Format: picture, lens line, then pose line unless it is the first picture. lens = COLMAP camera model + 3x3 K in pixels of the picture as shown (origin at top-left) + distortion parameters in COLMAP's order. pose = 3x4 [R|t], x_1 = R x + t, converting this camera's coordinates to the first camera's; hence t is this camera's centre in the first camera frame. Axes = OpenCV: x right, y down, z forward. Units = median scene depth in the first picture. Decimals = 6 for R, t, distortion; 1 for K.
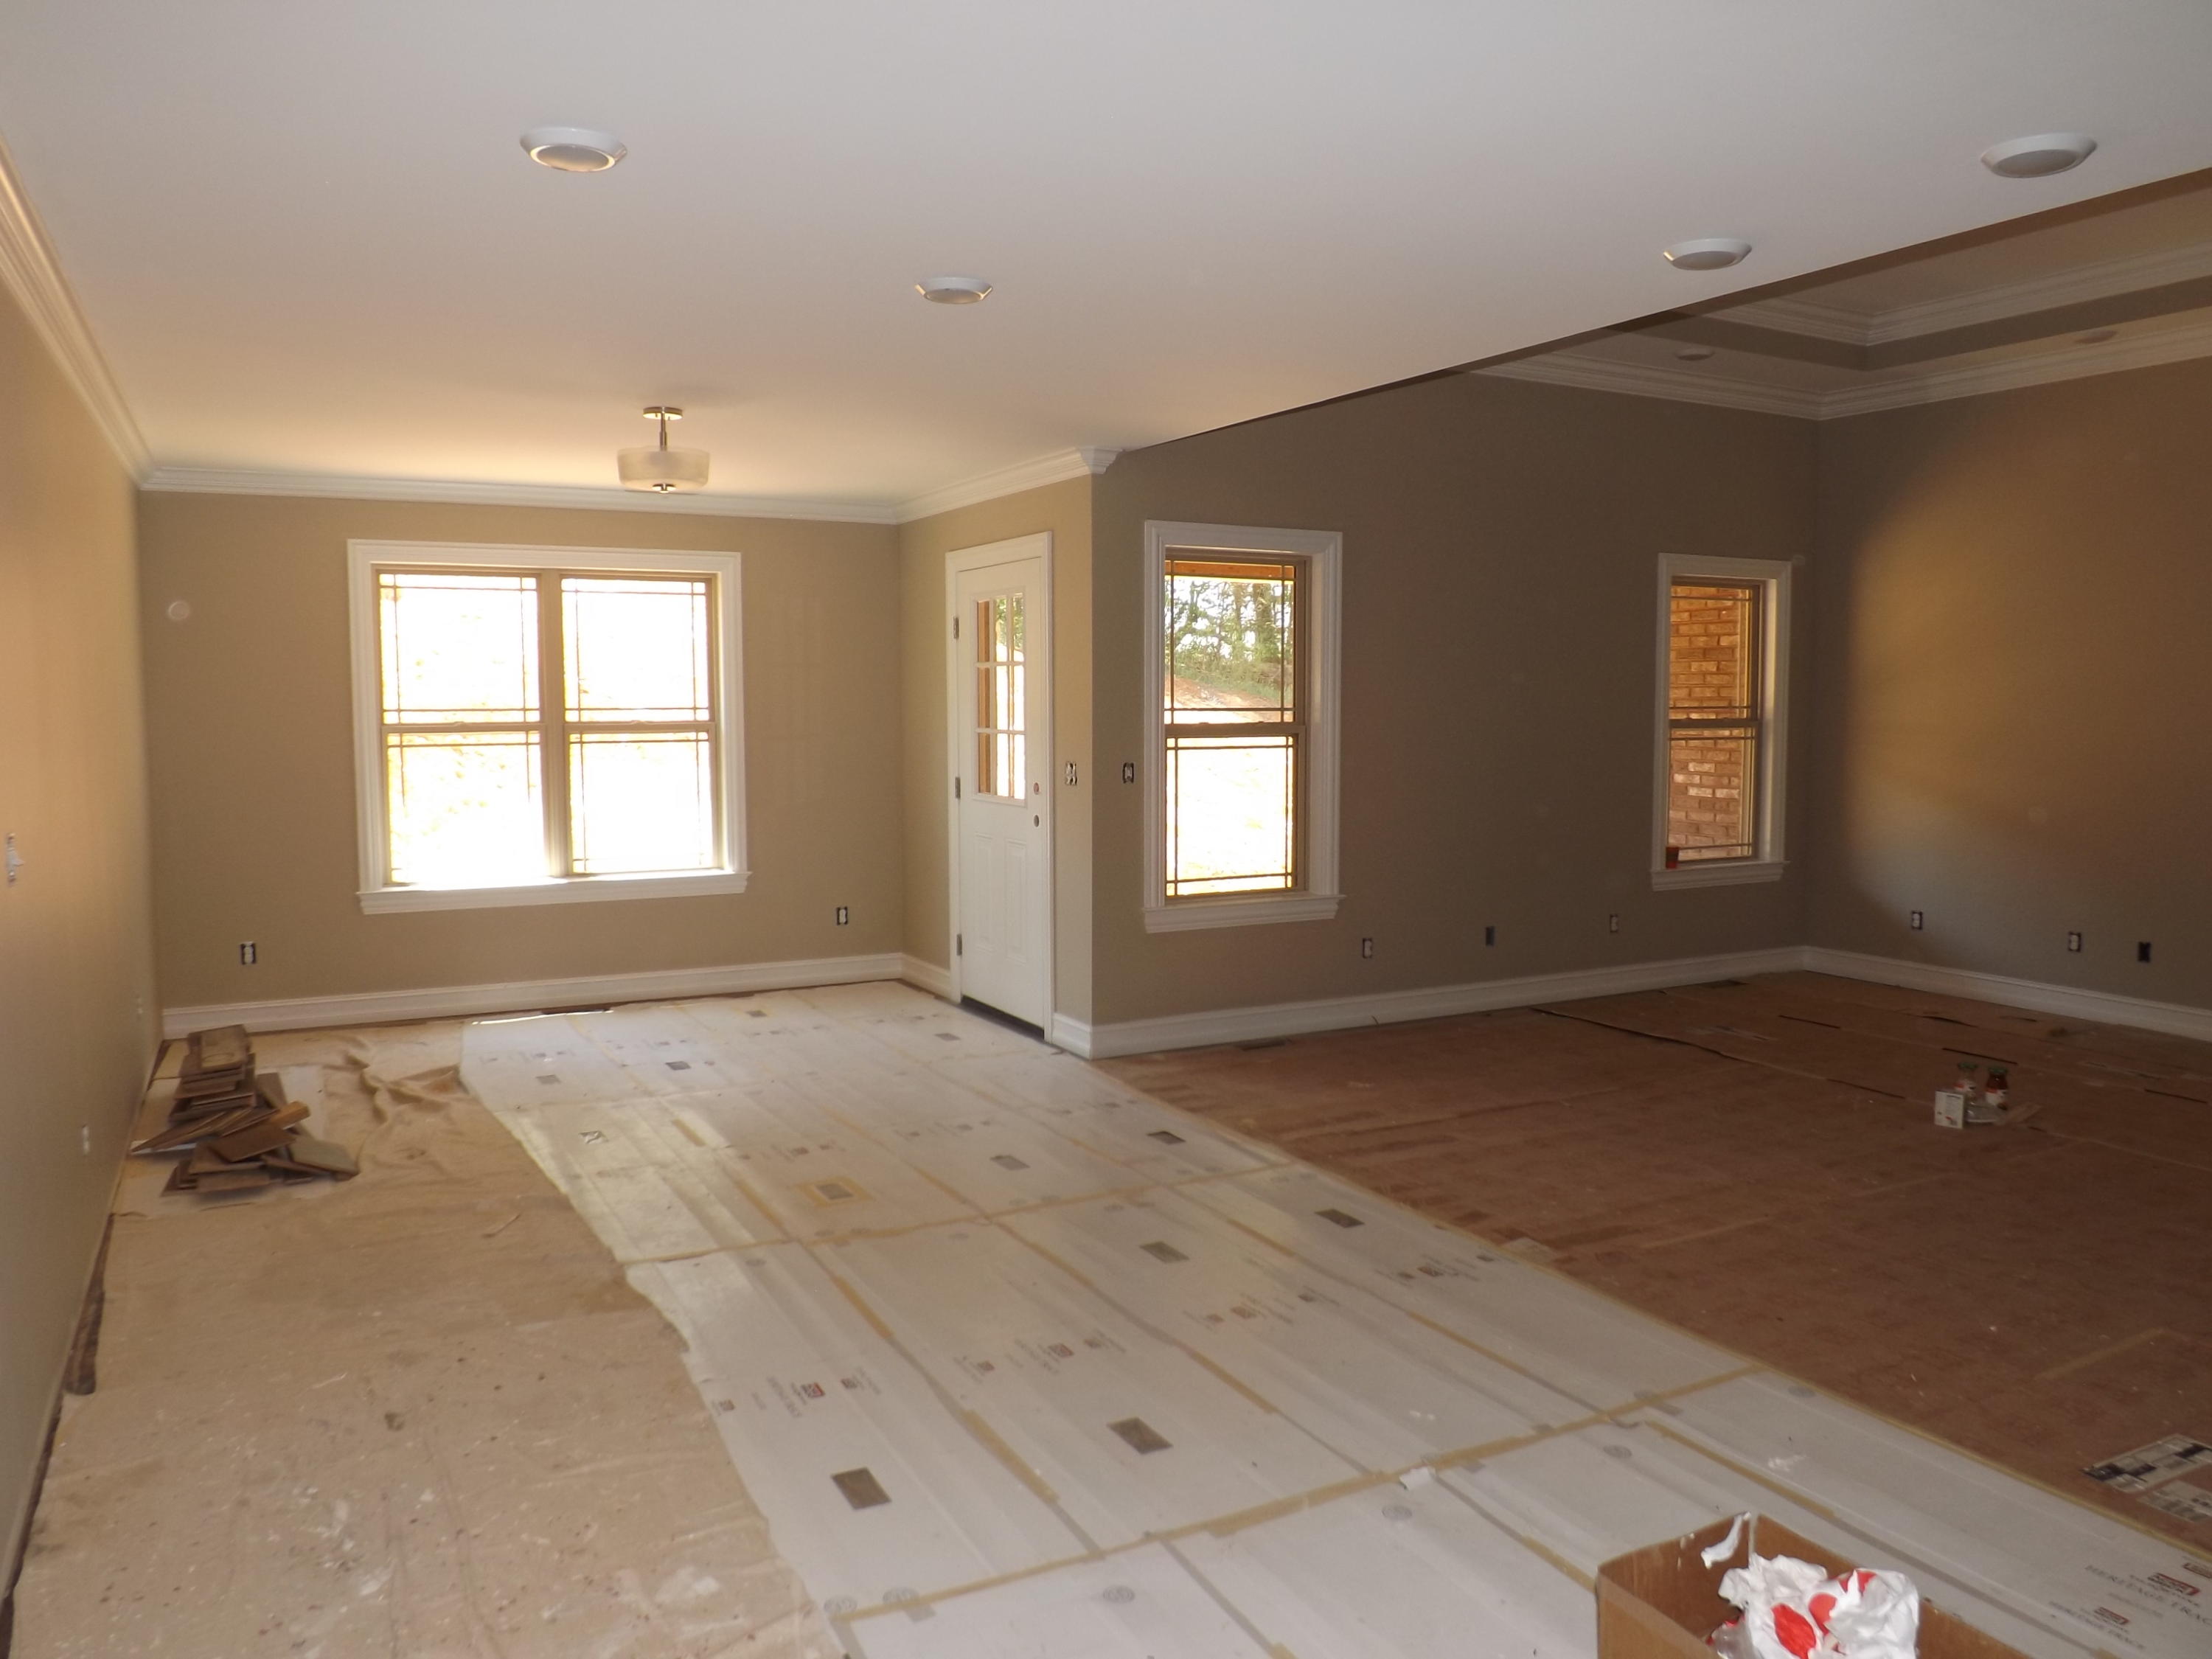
lens RADIAL K [[1589.5, 0, 1106.0], [0, 1589.5, 829.5], [0, 0, 1]] dist [-0.055473, 0.001716]
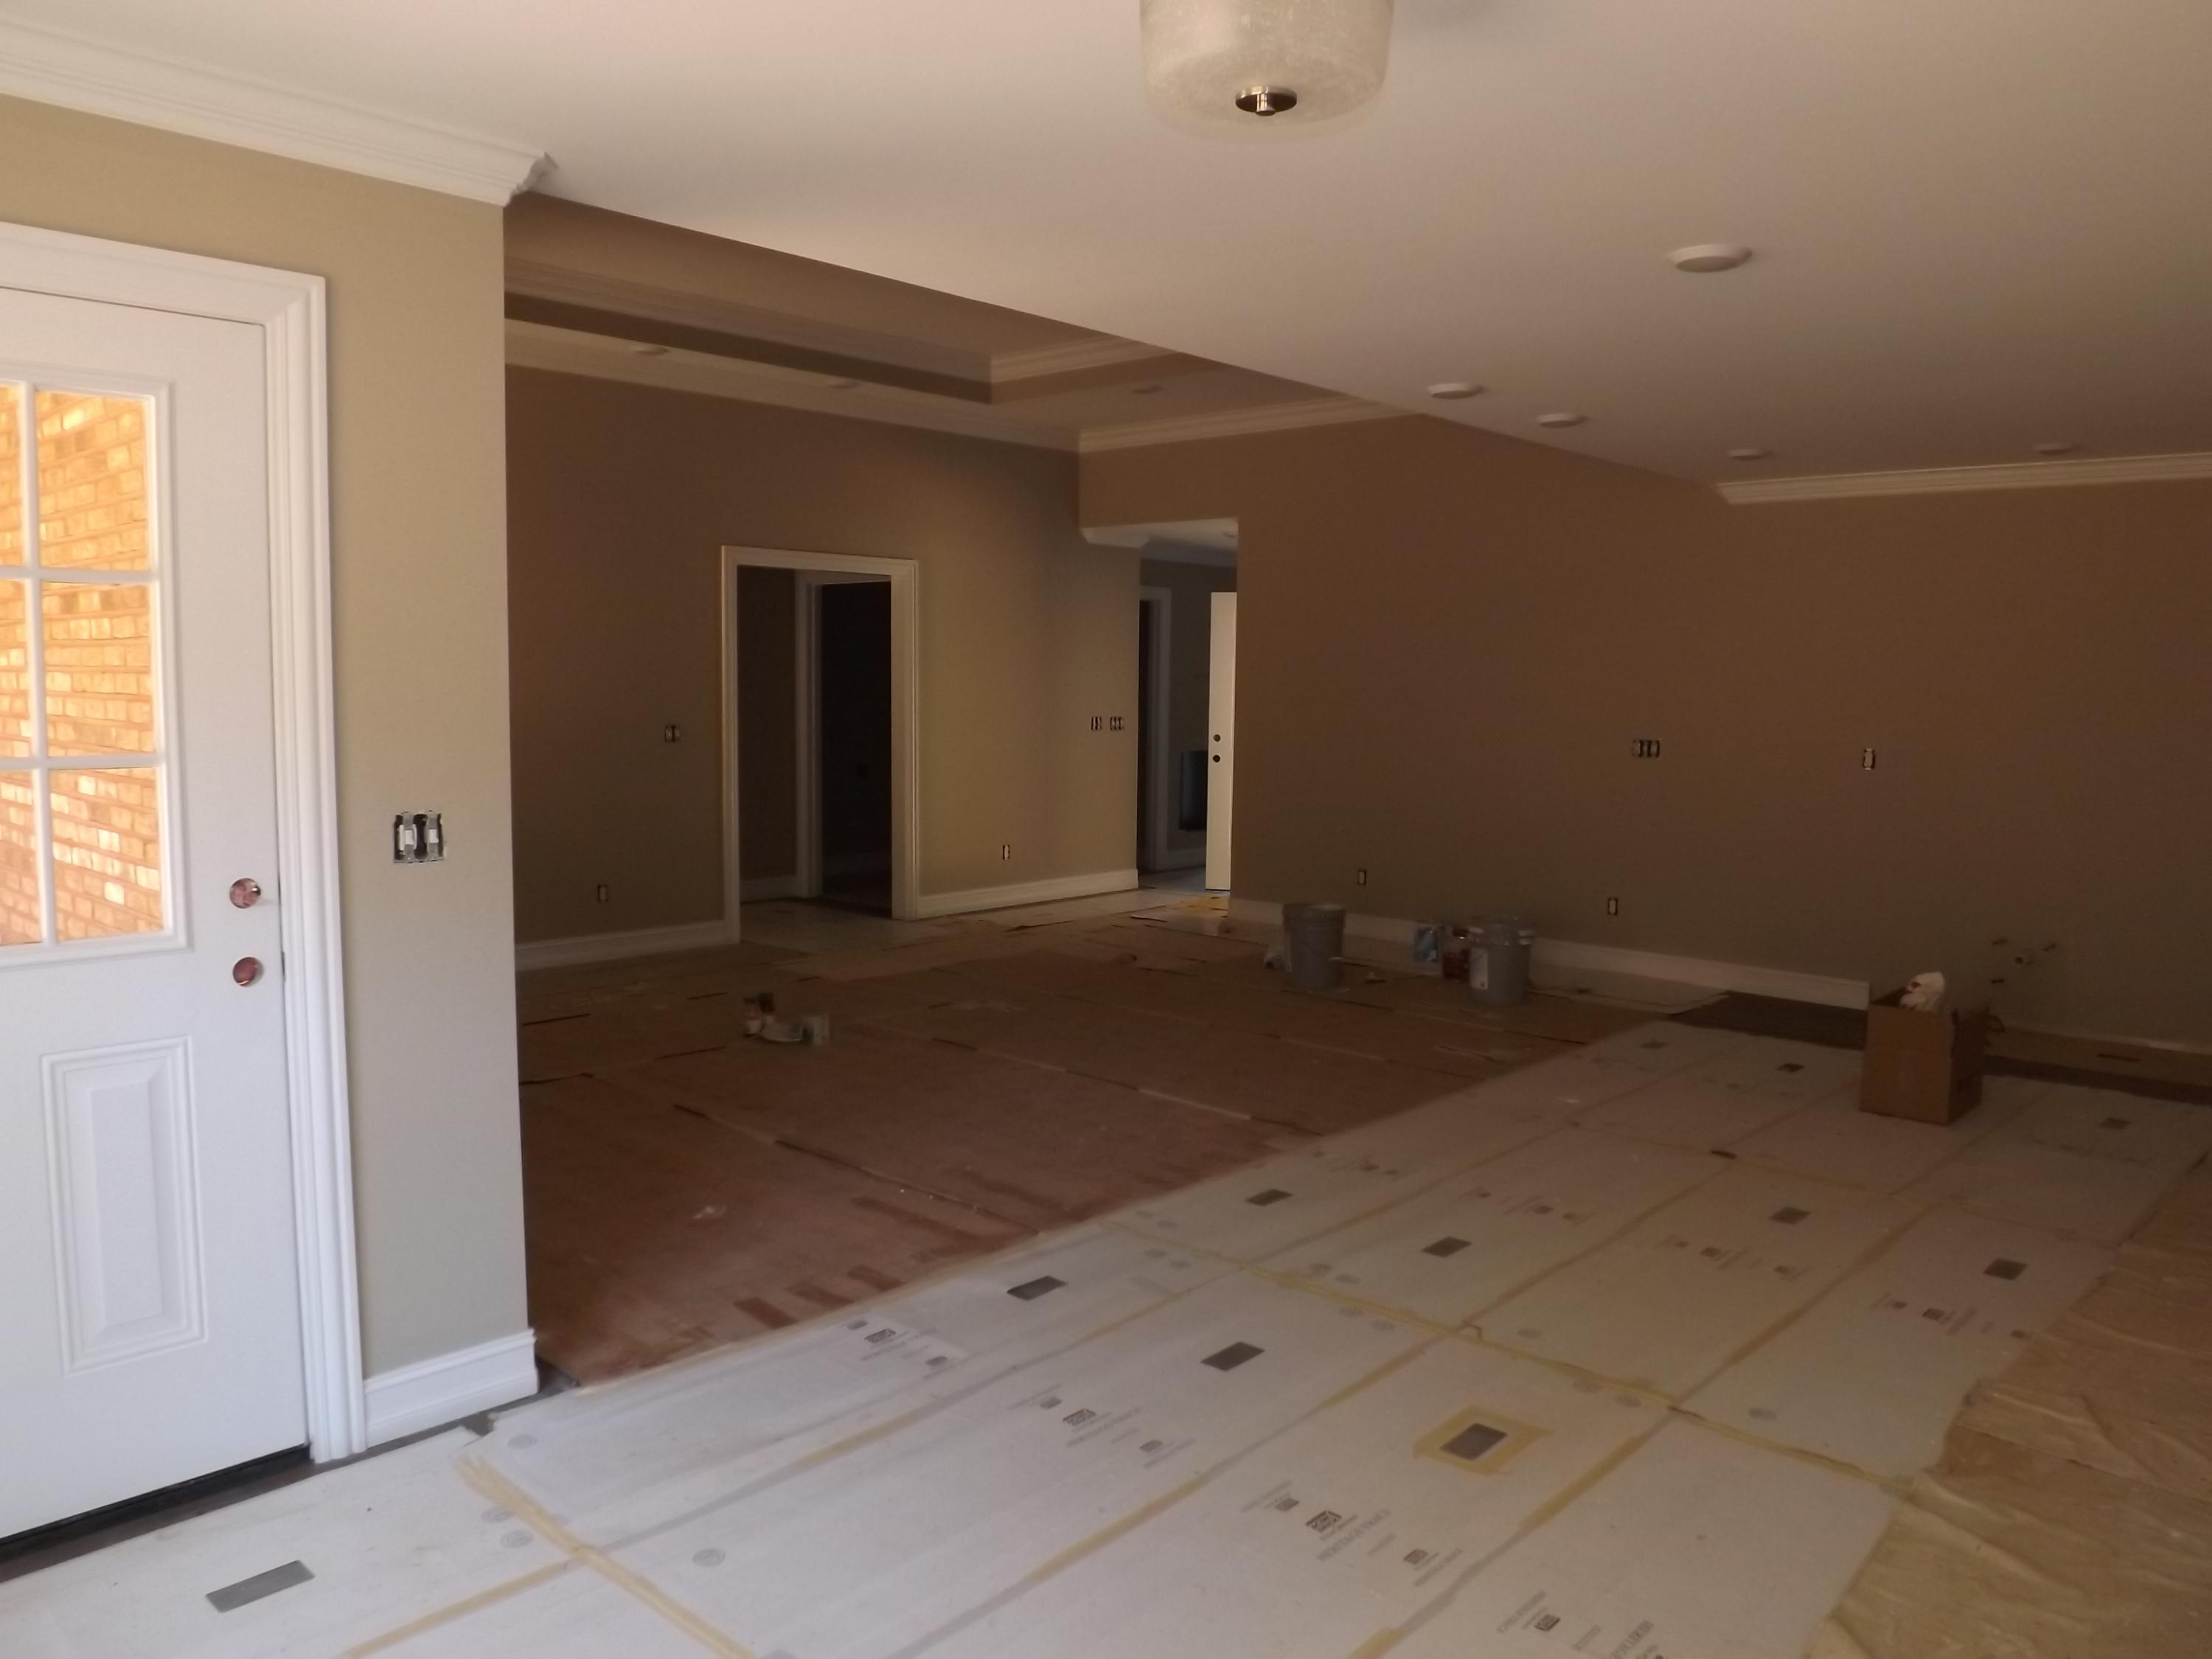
lens RADIAL K [[1589.5, 0, 1106.0], [0, 1589.5, 829.5], [0, 0, 1]] dist [-0.055473, 0.001716]
pose [[-0.325474, -0.095288, 0.940737, -0.724728], [0.063268, 0.990485, 0.122216, -0.113489], [-0.943432, 0.099297, -0.316349, 1.352442]]
